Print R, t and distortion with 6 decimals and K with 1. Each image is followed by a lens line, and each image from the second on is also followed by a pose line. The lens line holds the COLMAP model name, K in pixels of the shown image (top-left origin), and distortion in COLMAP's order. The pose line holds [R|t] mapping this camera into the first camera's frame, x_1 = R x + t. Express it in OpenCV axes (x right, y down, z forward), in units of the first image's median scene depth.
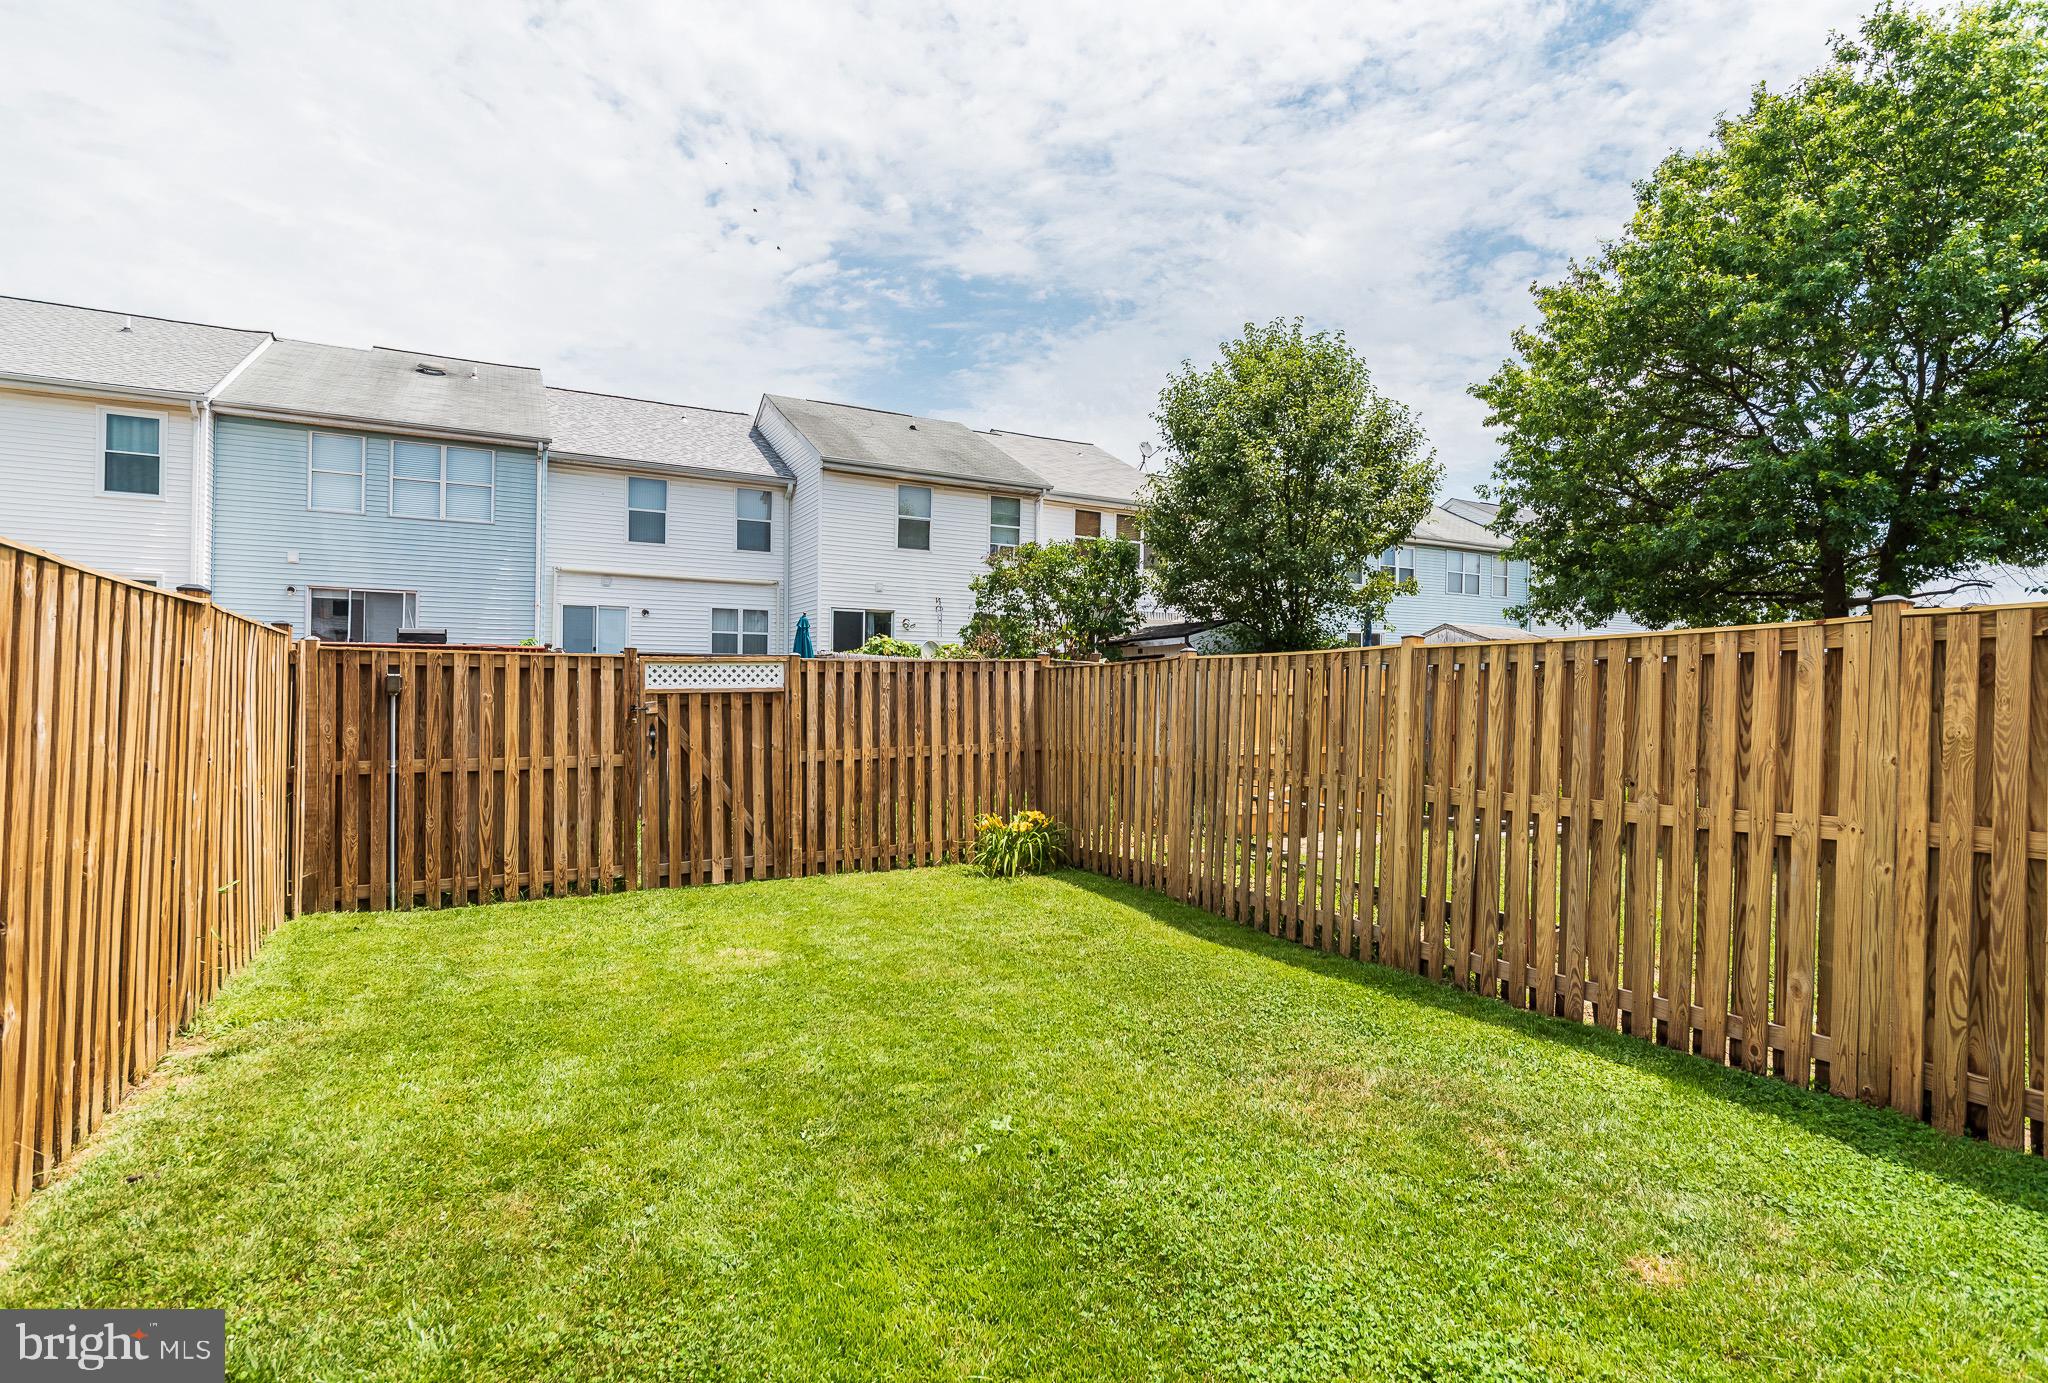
lens RADIAL K [[948.8, 0, 1024.0], [0, 948.8, 691.5], [0, 0, 1]] dist [-0.002102, -0.000141]
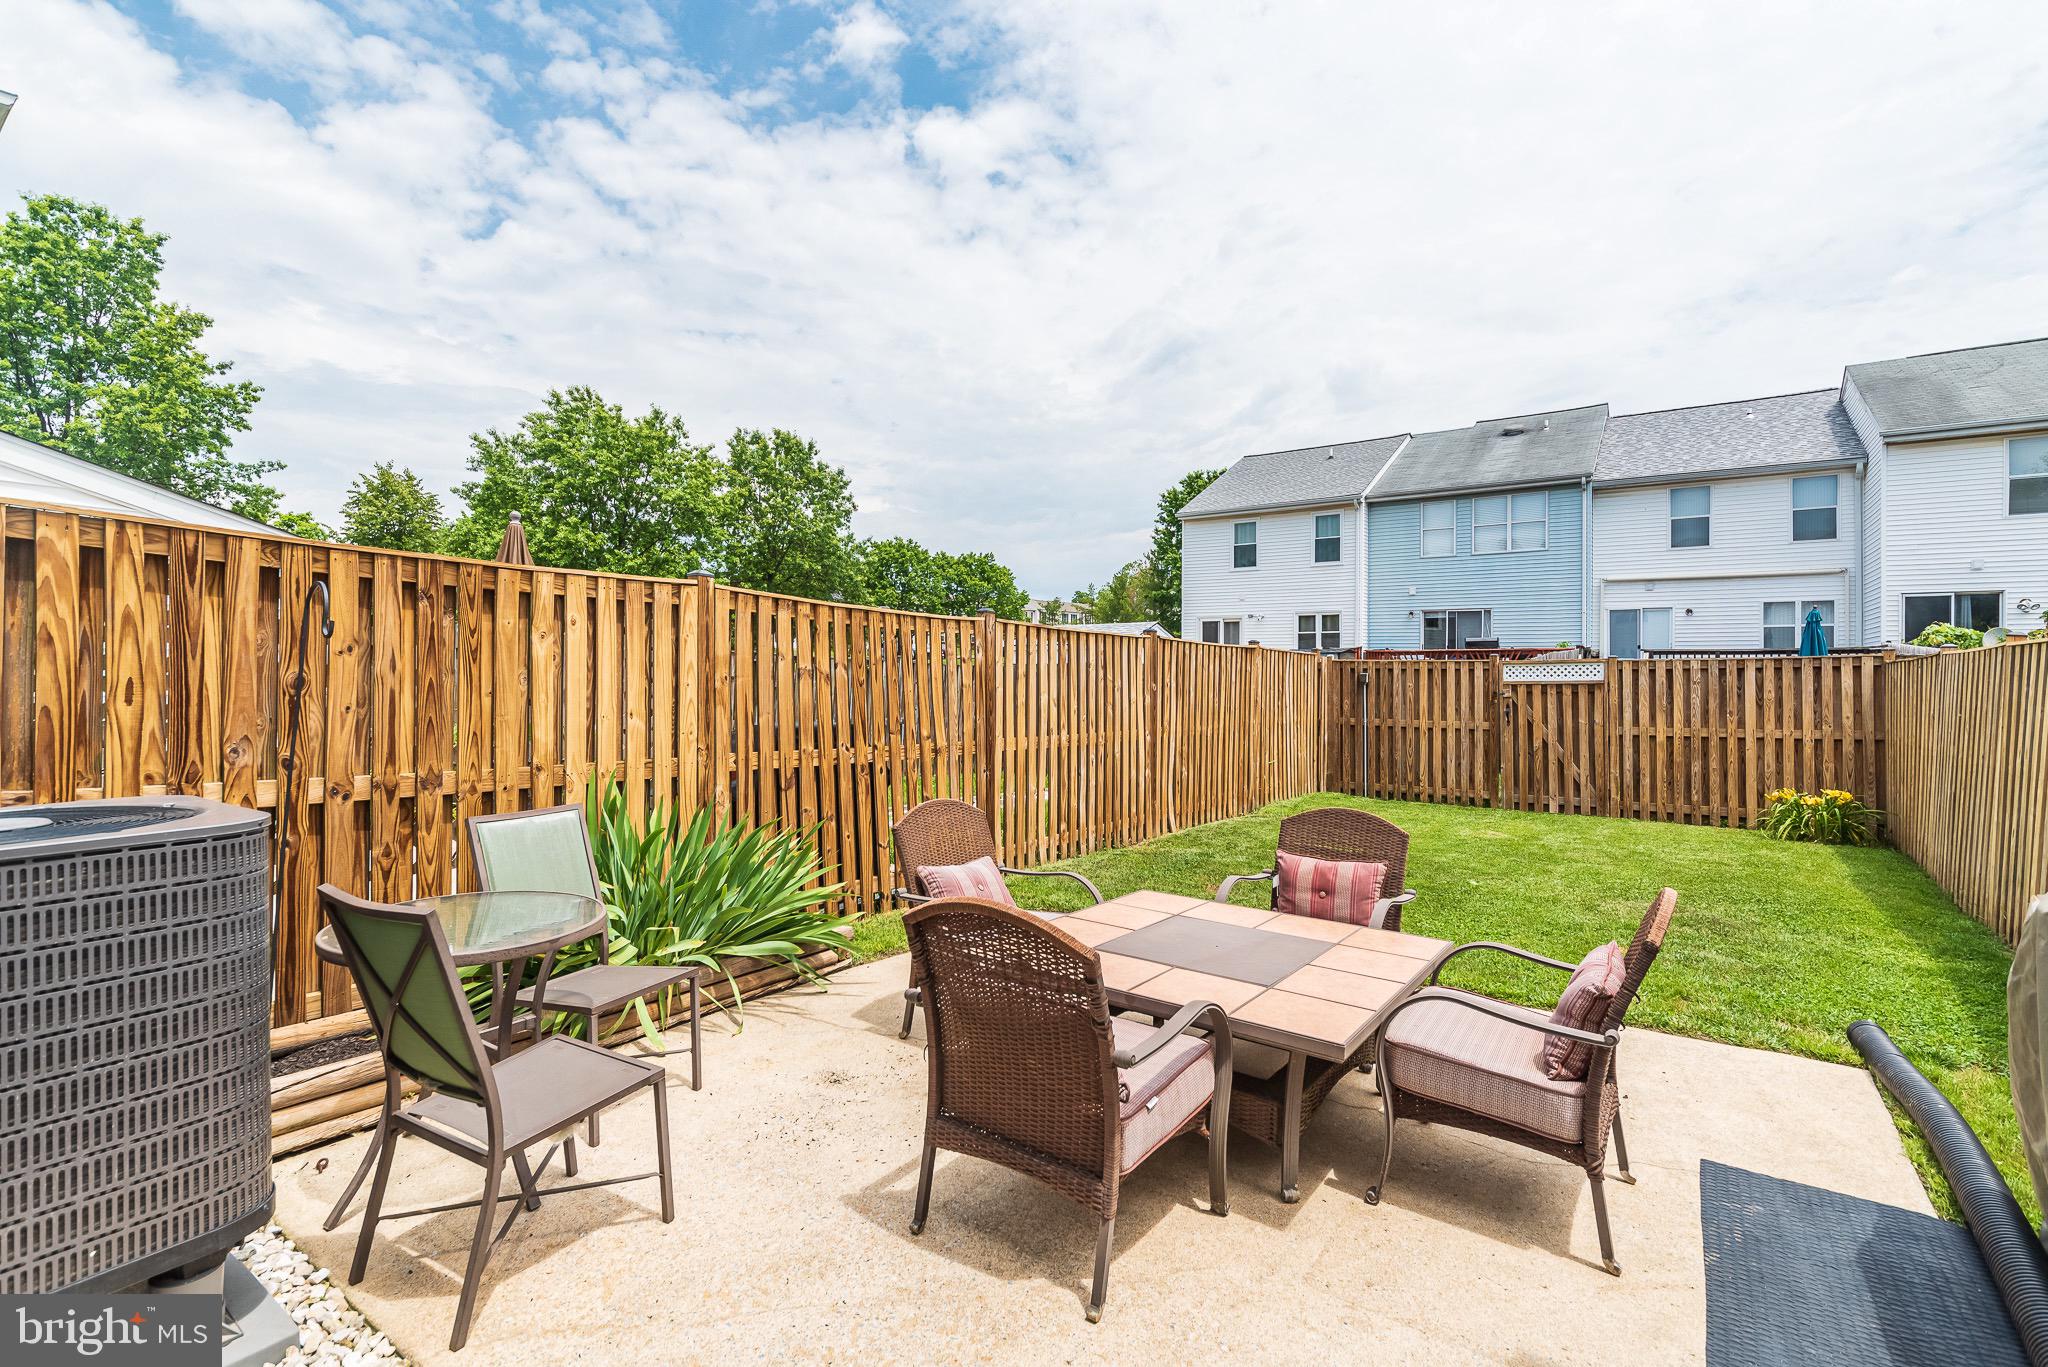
lens RADIAL K [[909.4, 0, 1024.0], [0, 909.4, 683.5], [0, 0, 1]] dist [-0.000418, -0.000099]
pose [[0.430718, 0.003726, -0.902479, 0.576177], [-0.006348, 0.999979, 0.001099, 0.004282], [0.902464, 0.005255, 0.430733, -0.341151]]
